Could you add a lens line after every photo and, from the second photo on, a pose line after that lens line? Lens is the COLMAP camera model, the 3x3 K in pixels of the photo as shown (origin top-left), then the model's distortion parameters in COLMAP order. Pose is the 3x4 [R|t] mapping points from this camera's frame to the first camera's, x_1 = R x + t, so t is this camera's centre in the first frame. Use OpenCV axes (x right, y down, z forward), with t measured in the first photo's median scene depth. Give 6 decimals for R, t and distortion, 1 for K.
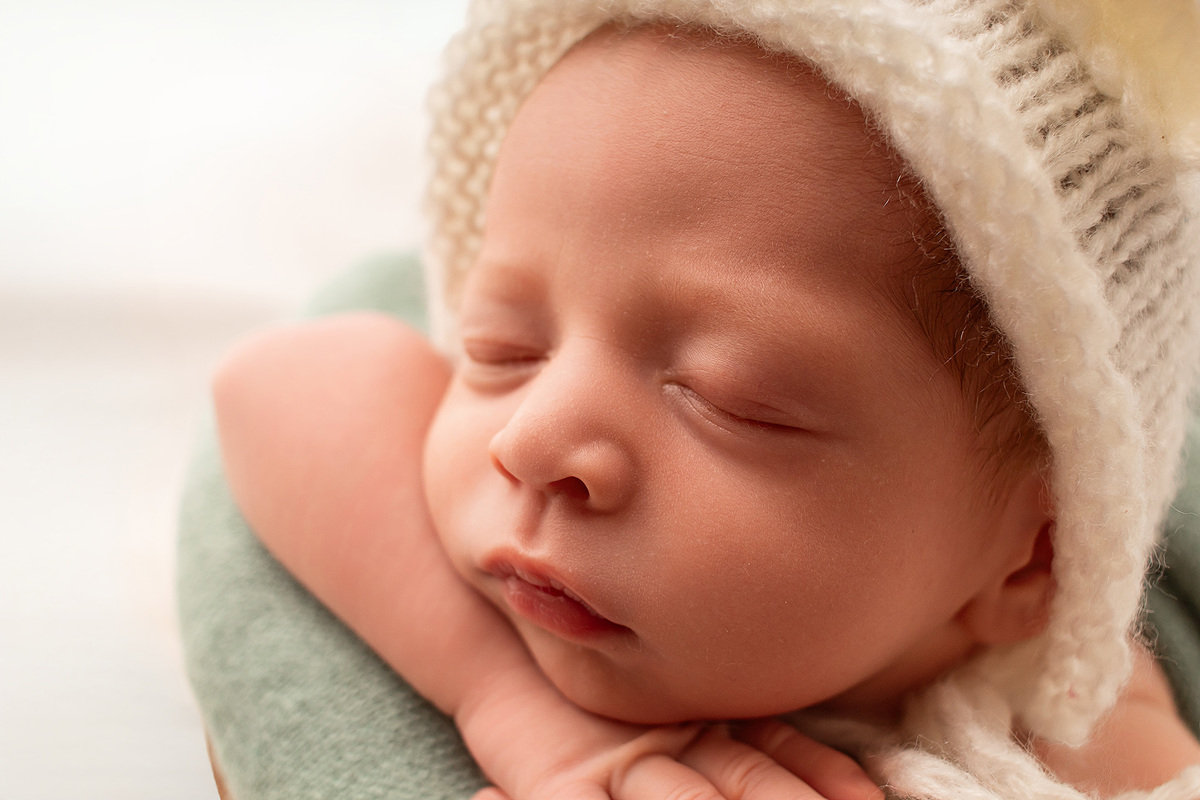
lens RADIAL K [[1392.5, 0, 600.0], [0, 1392.5, 400.0], [0, 0, 1]] dist [0.009182, 0.014751]
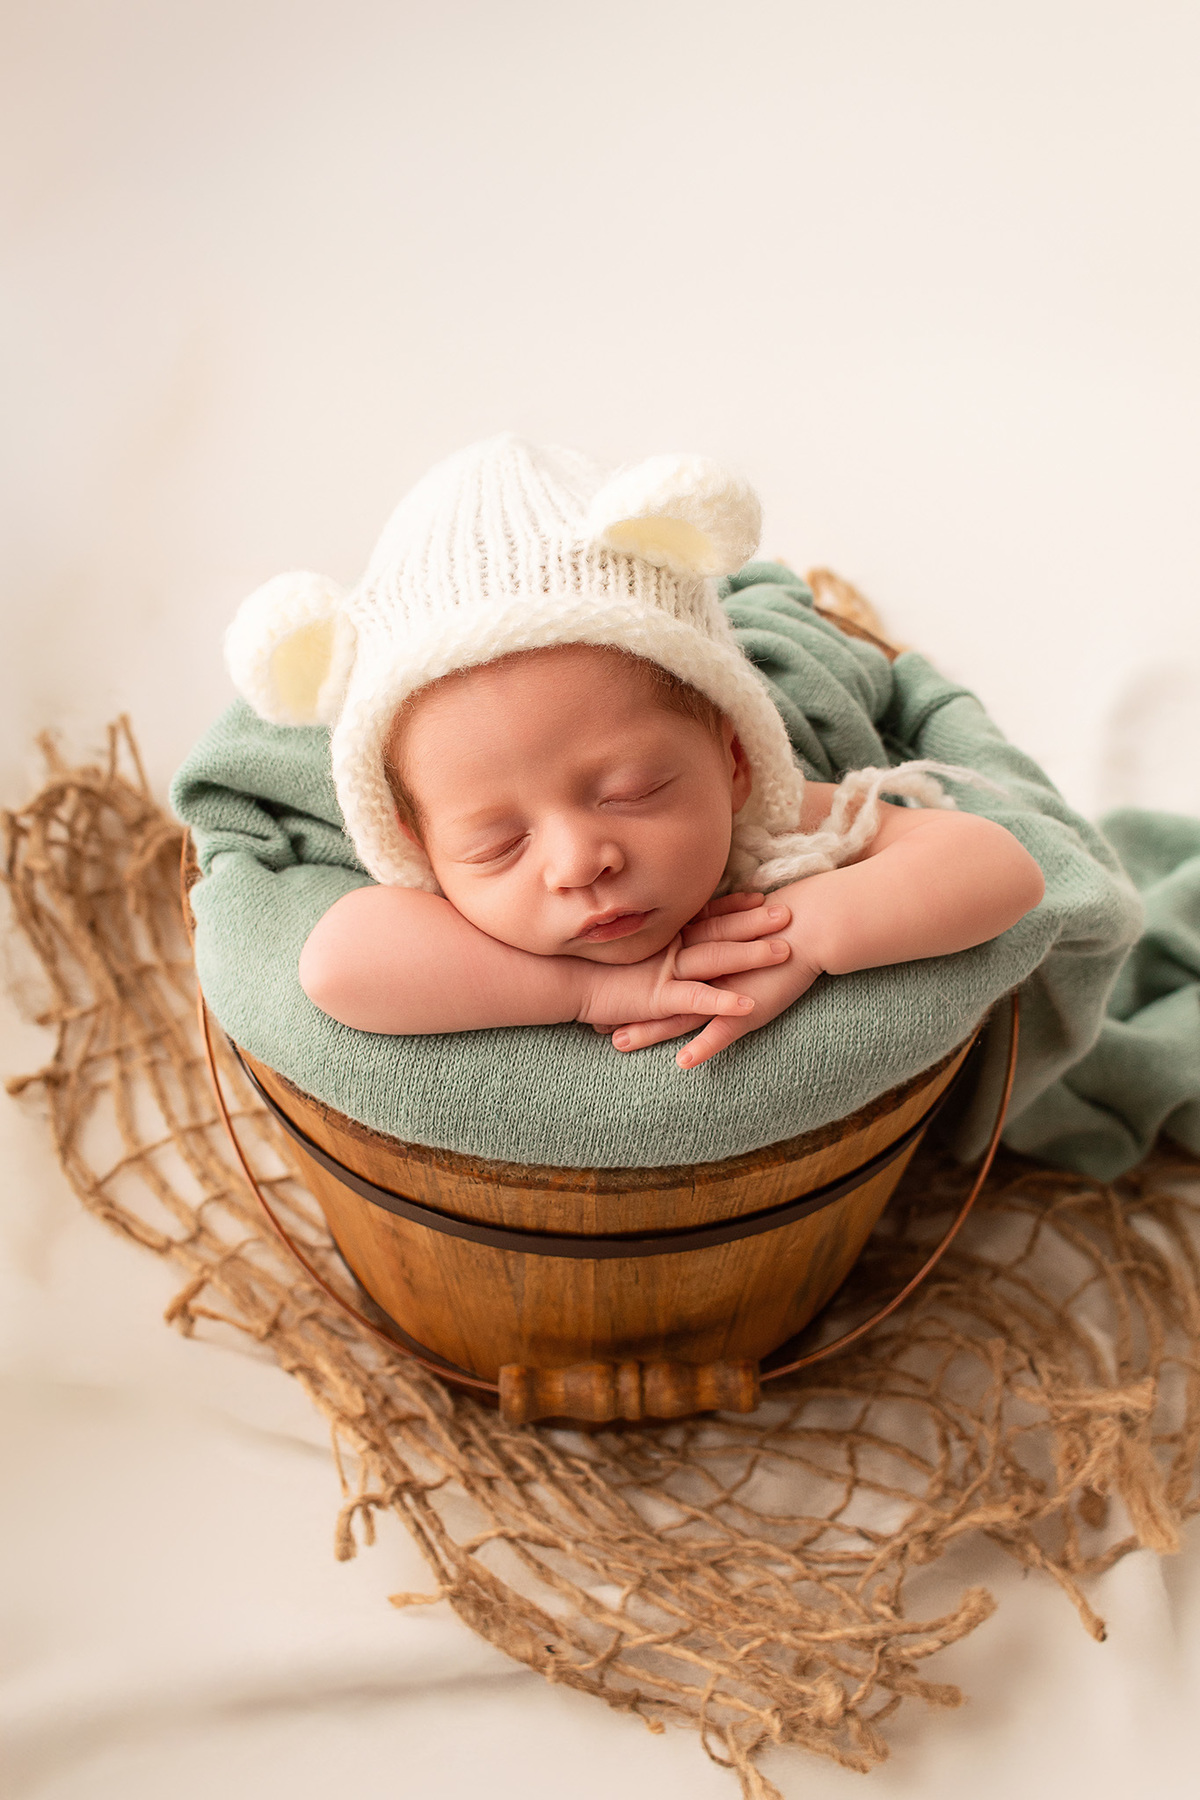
lens RADIAL K [[2301.6, 0, 598.6], [0, 2301.6, 1002.6], [0, 0, 1]] dist [0.008834, 0.005741]
pose [[0.636781, -0.653048, 0.409924, -1.454317], [0.559091, 0.757185, 0.337770, -0.888271], [-0.530968, 0.014099, 0.847275, -1.776863]]
